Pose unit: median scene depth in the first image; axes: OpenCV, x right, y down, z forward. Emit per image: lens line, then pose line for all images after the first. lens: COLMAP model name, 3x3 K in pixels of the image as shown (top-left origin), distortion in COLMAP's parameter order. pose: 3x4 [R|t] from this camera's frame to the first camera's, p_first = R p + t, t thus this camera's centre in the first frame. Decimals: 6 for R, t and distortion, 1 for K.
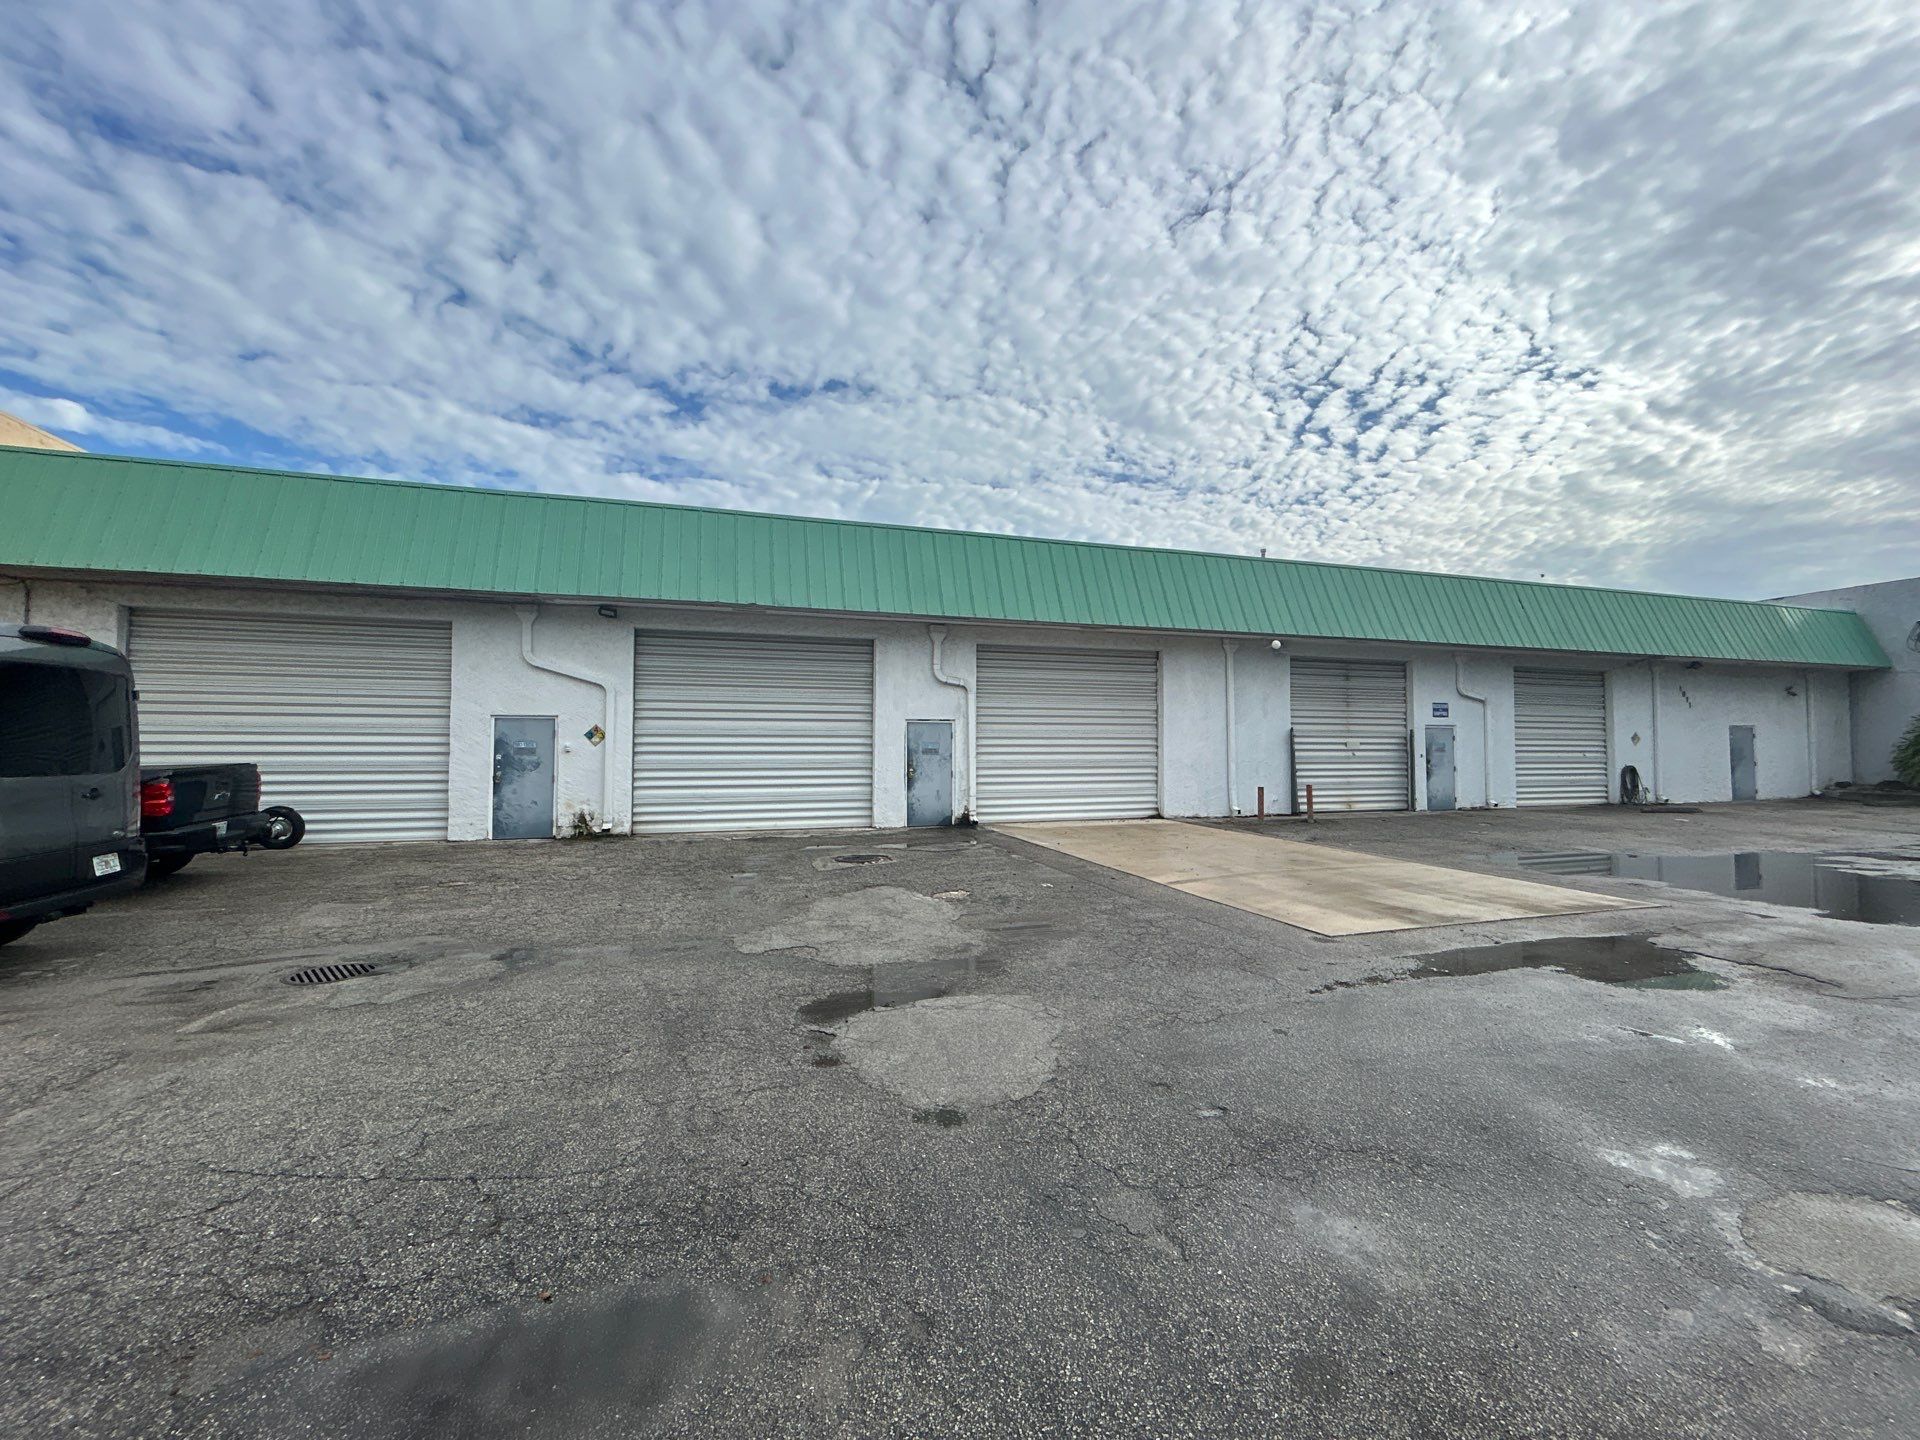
lens RADIAL K [[777.4, 0, 977.1], [0, 777.4, 713.3], [0, 0, 1]] dist [-0.004090, -0.000117]
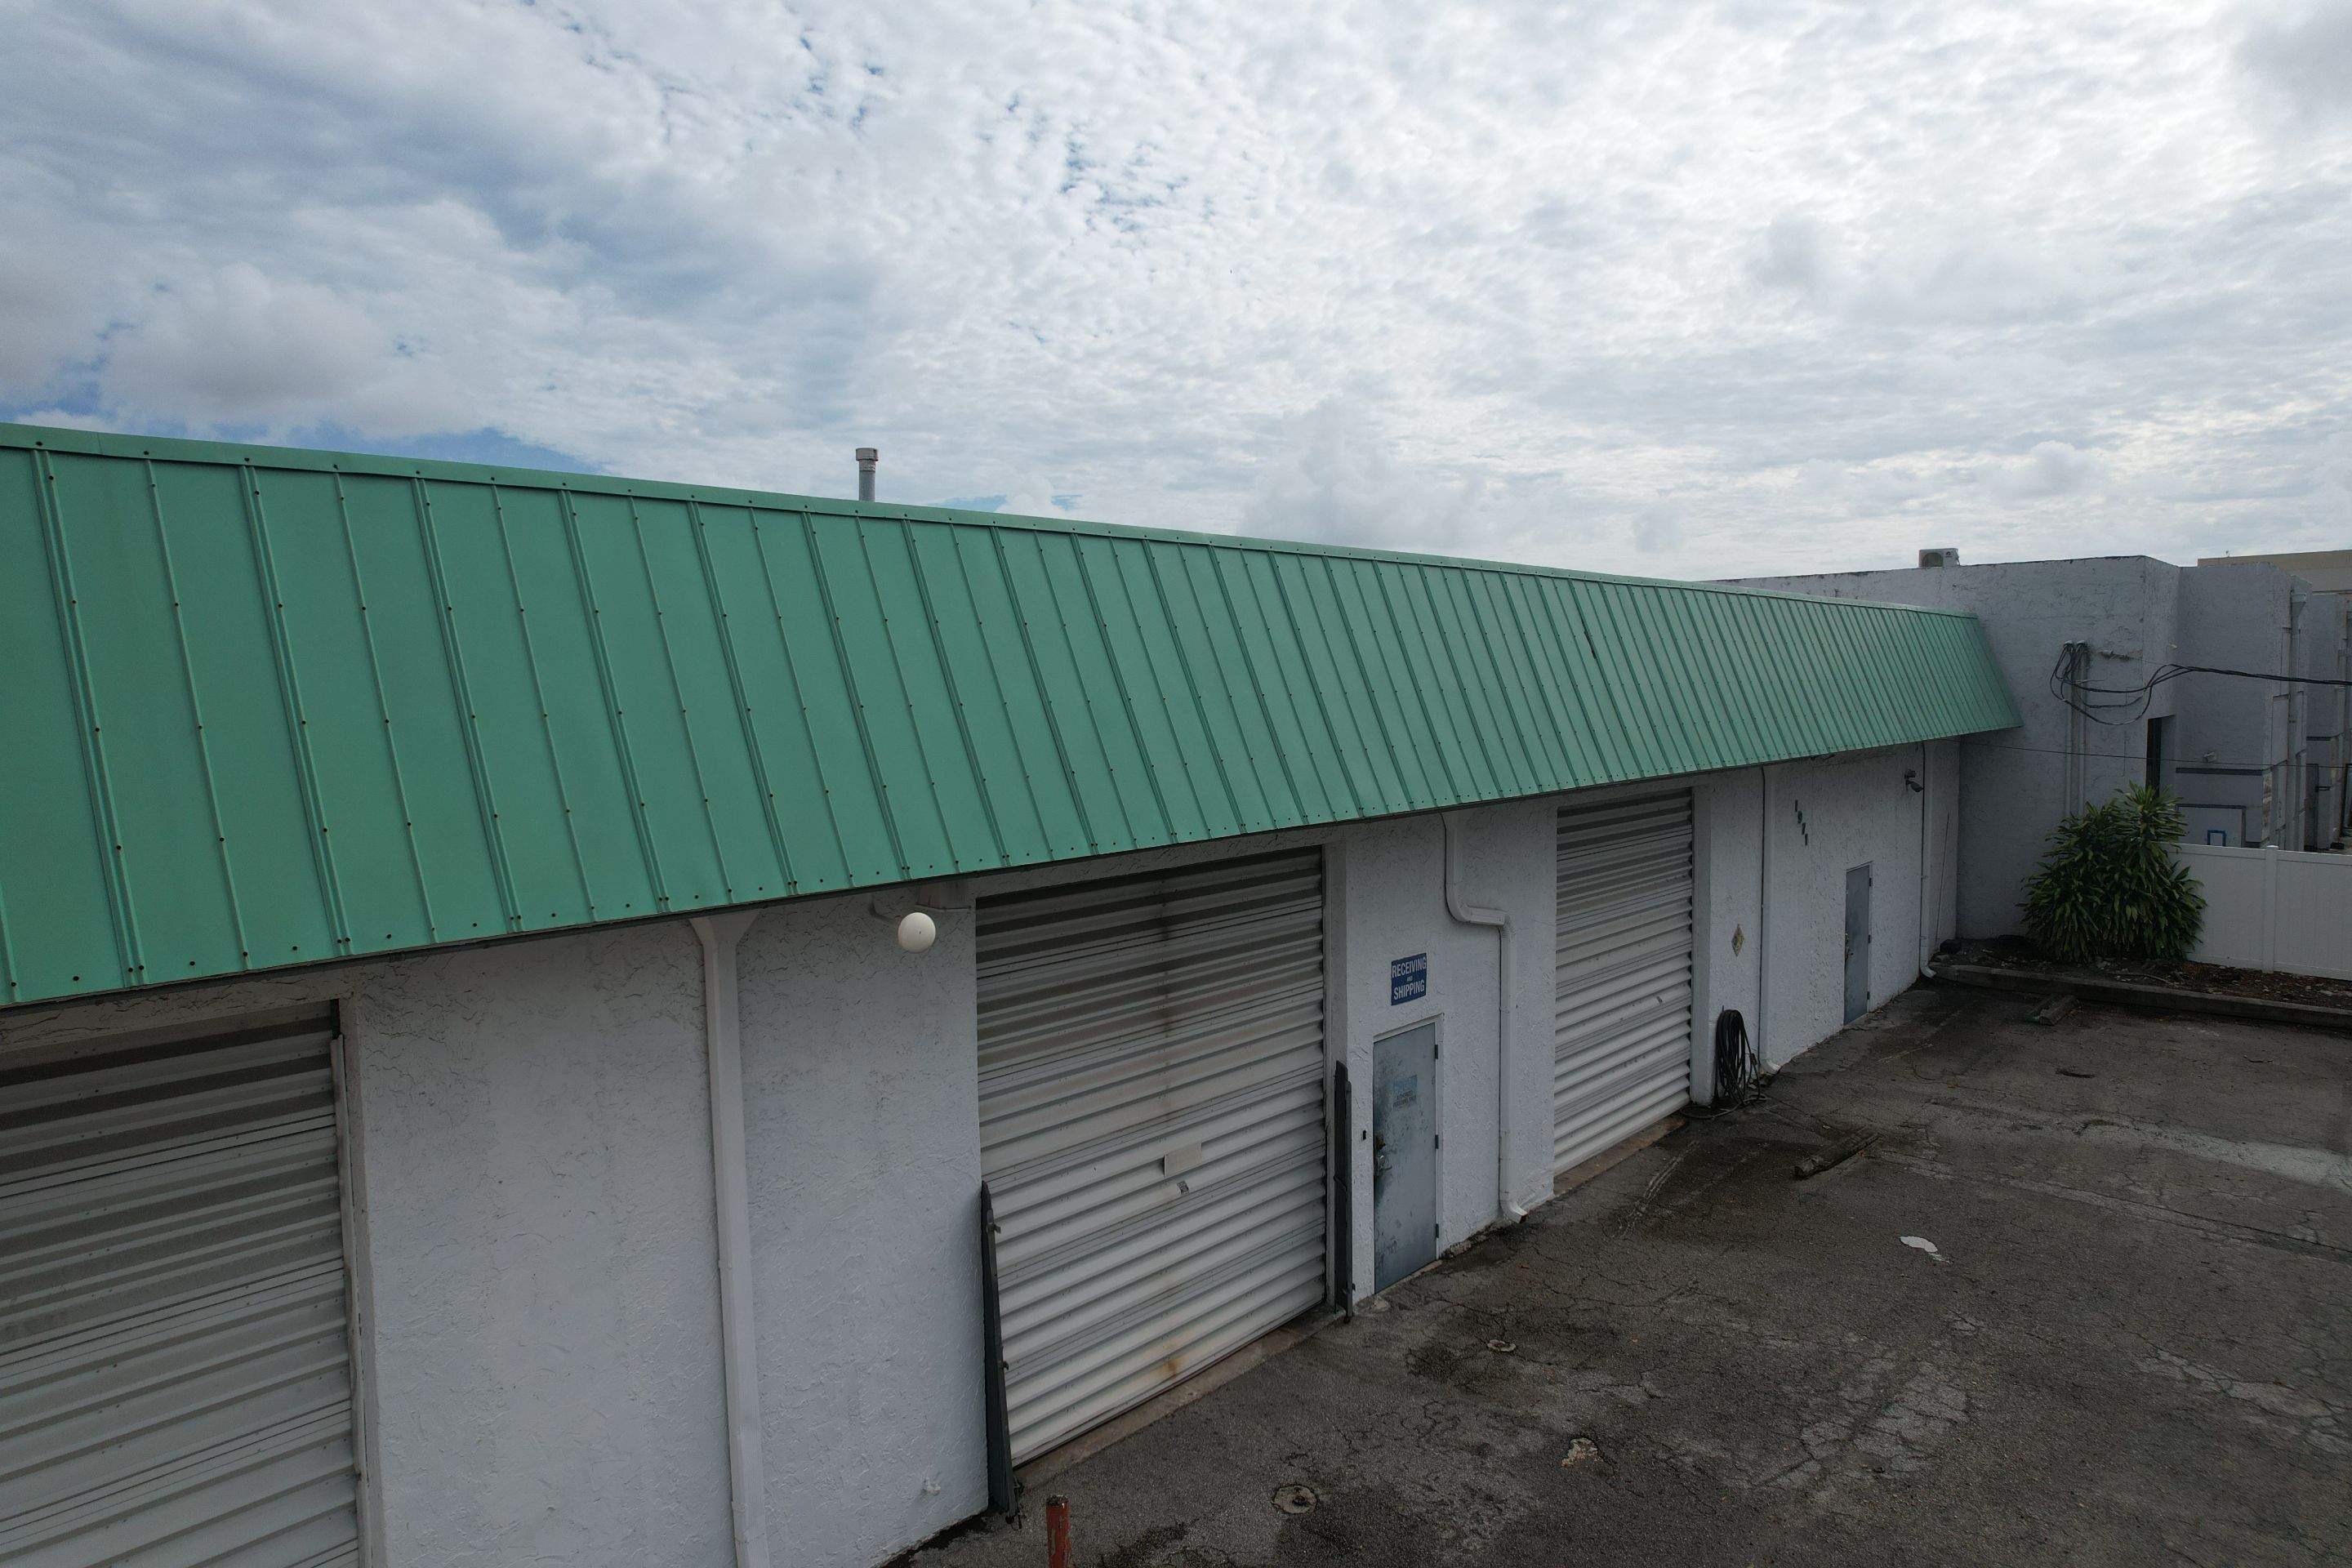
lens RADIAL K [[1480.4, 0, 1175.4], [0, 1480.4, 784.6], [0, 0, 1]] dist [-0.057558, 0.038012]
pose [[0.866938, -0.046830, 0.496211, 0.264747], [-0.007042, 0.994326, 0.106142, -0.189768], [-0.498367, -0.095512, 0.861689, 0.662809]]
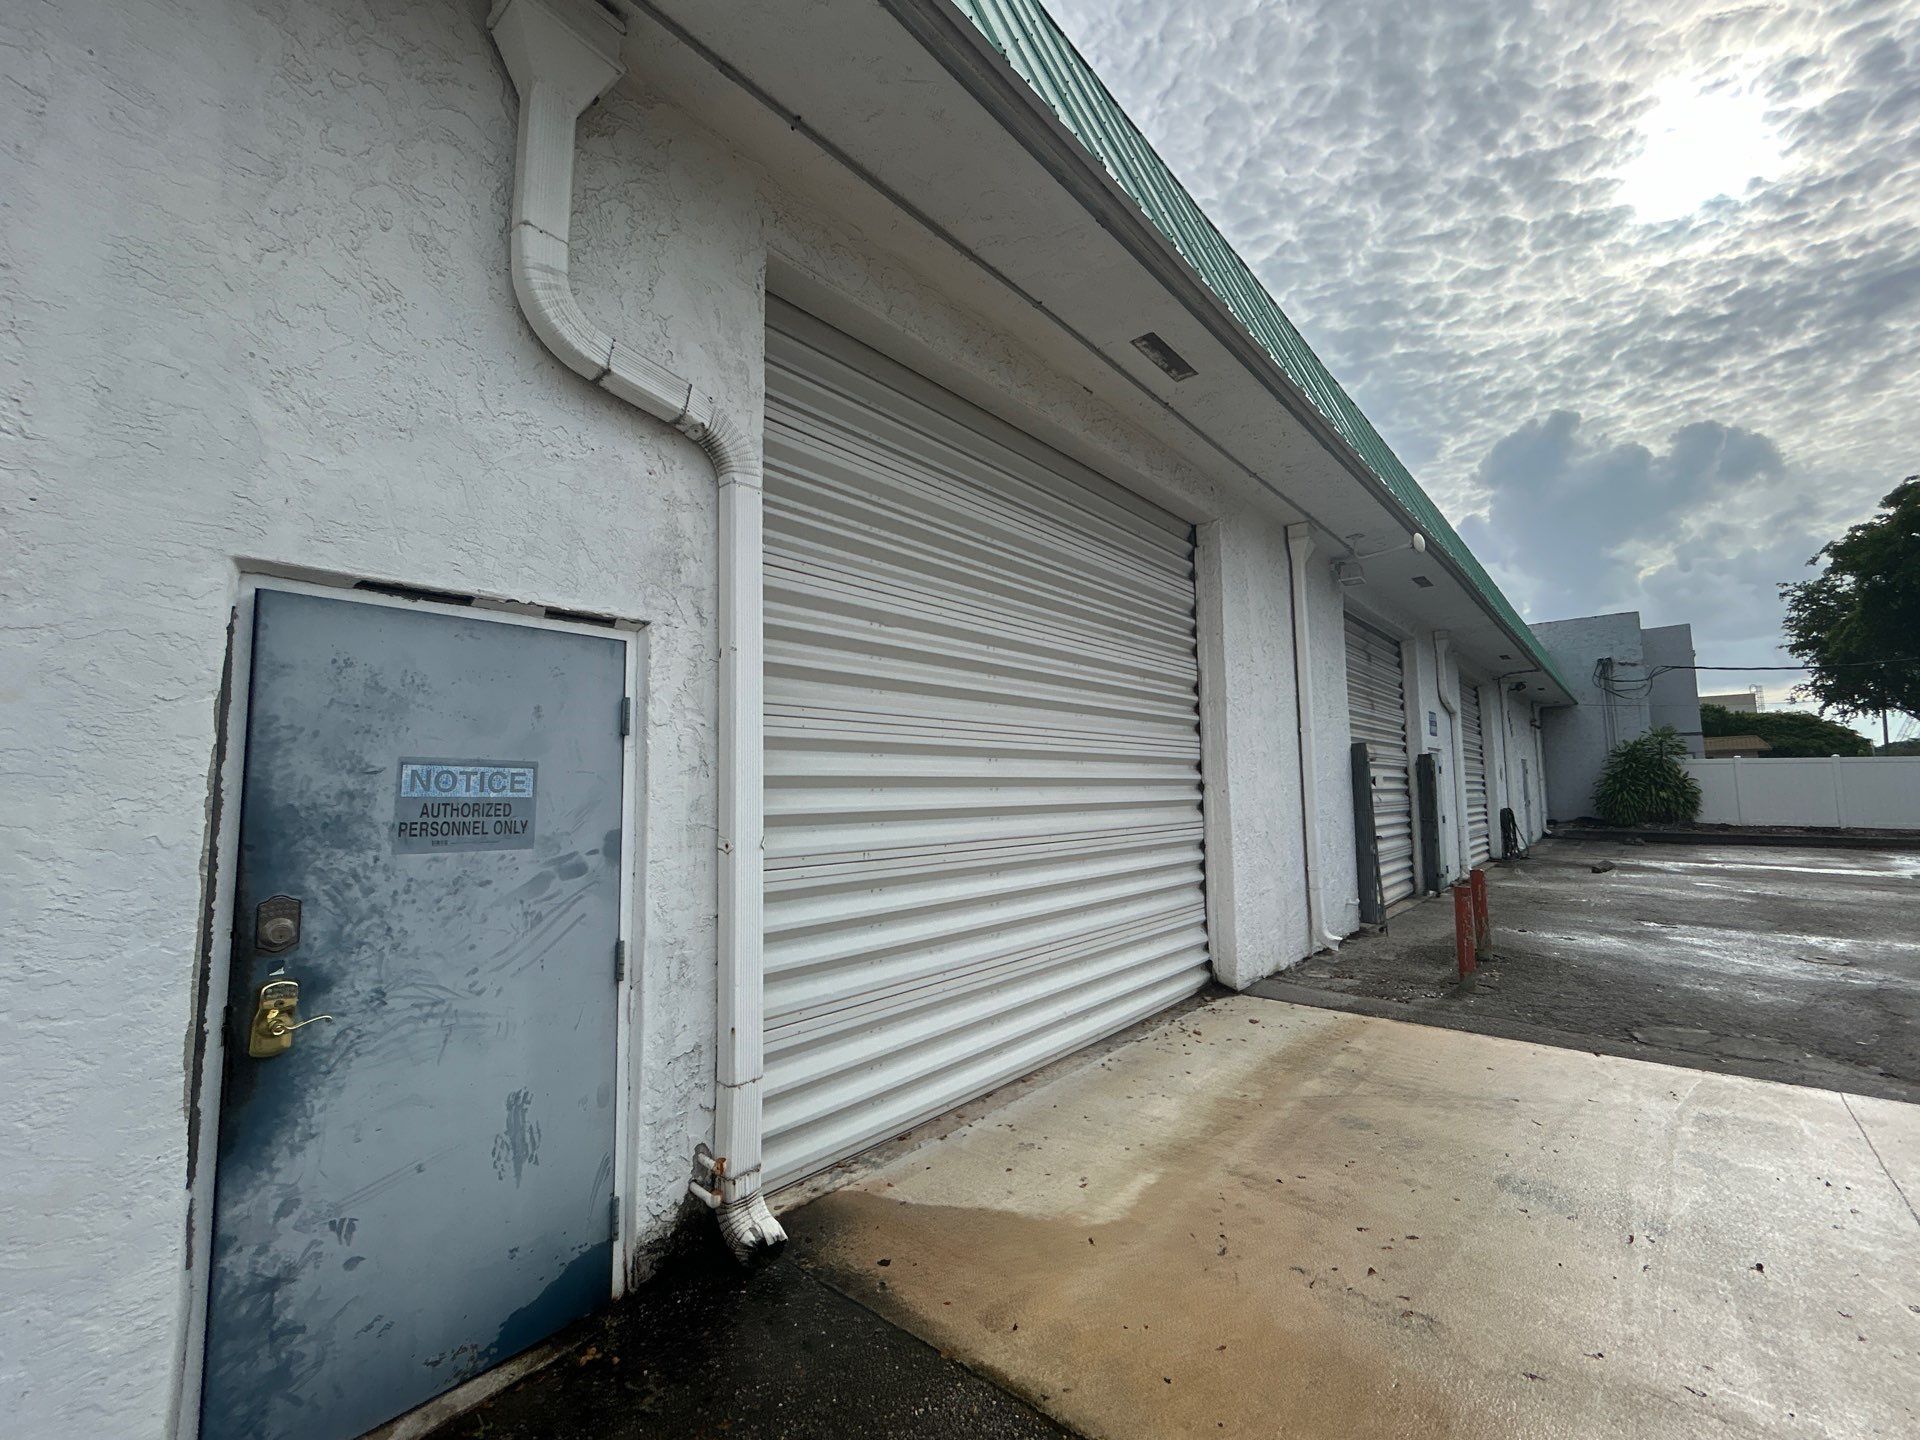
lens RADIAL K [[777.4, 0, 942.7], [0, 777.4, 719.6], [0, 0, 1]] dist [-0.004090, -0.000117]
pose [[0.871359, 0.034666, 0.489419, -0.053627], [-0.008443, 0.998413, -0.055686, 0.037063], [-0.490573, 0.044390, 0.870269, 0.827720]]
